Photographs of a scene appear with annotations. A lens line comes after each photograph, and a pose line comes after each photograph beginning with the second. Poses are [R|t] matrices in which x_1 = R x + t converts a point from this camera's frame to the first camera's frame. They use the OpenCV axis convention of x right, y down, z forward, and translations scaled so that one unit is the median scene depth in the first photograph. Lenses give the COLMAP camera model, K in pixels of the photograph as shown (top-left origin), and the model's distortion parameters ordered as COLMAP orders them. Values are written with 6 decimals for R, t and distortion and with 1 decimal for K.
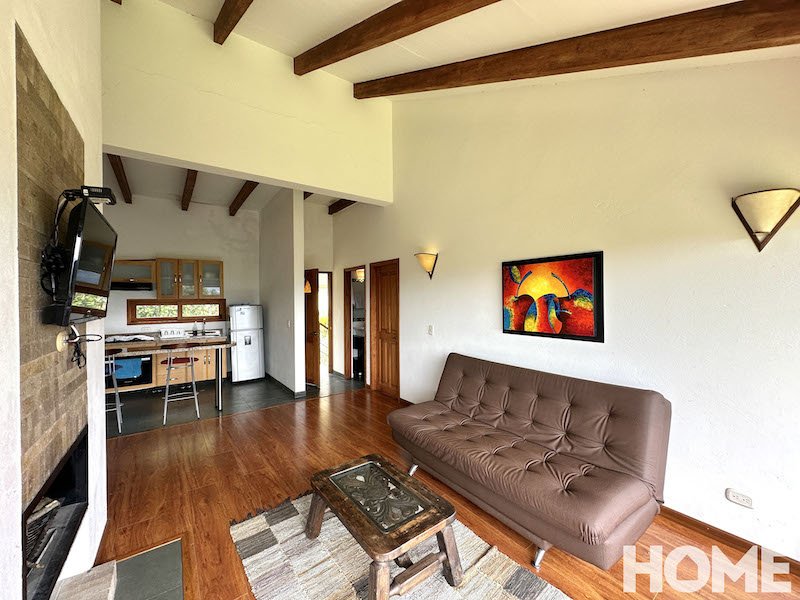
lens RADIAL K [[319.3, 0, 400.0], [0, 319.3, 300.0], [0, 0, 1]] dist [-0.000959, 0.000047]
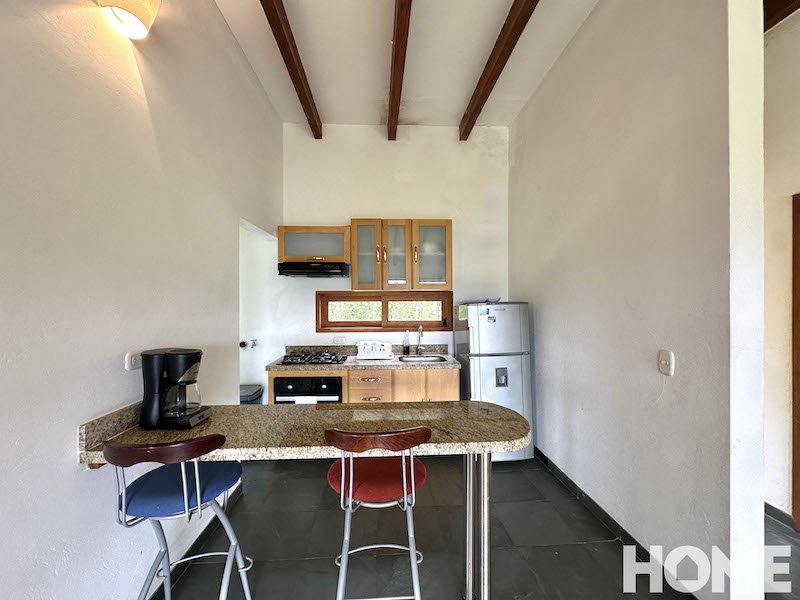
lens RADIAL K [[319.3, 0, 400.0], [0, 319.3, 300.0], [0, 0, 1]] dist [-0.000959, 0.000047]
pose [[0.834094, 0.001985, -0.551618, -0.340201], [-0.003886, 0.999990, -0.002279, 0.014787], [0.551608, 0.004045, 0.834094, 0.521746]]
